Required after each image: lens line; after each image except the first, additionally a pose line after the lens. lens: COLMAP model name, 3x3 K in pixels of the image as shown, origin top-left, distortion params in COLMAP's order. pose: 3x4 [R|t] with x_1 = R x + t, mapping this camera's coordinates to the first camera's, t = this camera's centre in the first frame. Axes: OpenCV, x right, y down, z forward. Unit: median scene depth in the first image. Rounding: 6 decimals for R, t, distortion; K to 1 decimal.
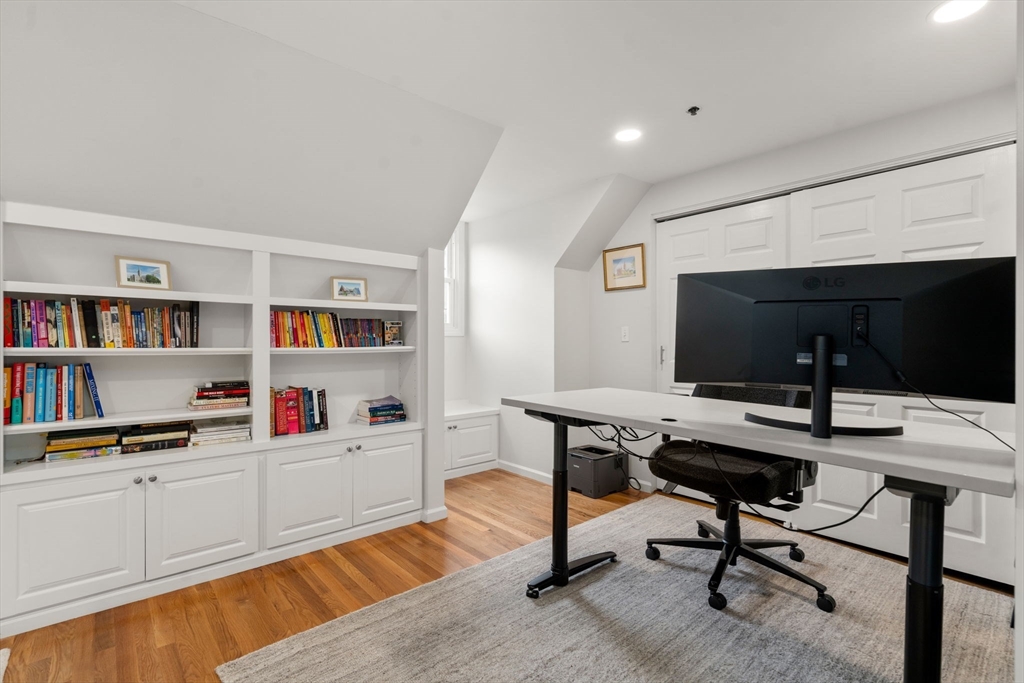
lens RADIAL K [[469.0, 0, 509.1], [0, 469.0, 336.2], [0, 0, 1]] dist [0.000995, 0.000097]
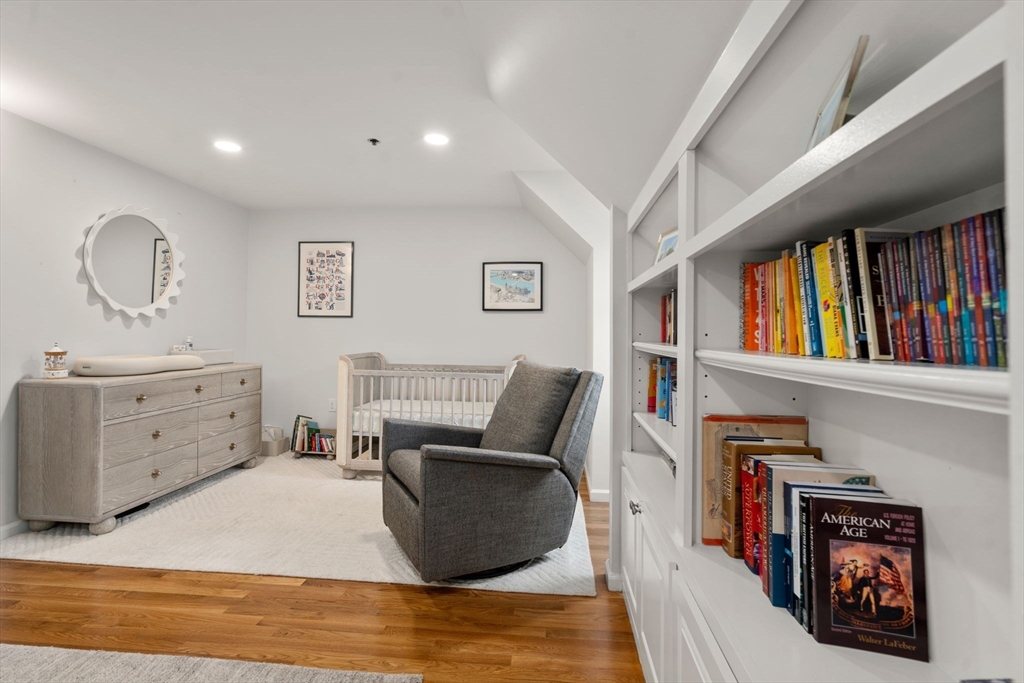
lens RADIAL K [[469.0, 0, 509.1], [0, 469.0, 336.2], [0, 0, 1]] dist [0.000995, 0.000097]
pose [[-0.724297, -0.004877, -0.689470, -0.053285], [-0.000913, 0.999981, -0.006115, 0.013507], [0.689487, -0.003800, -0.724288, 1.068818]]
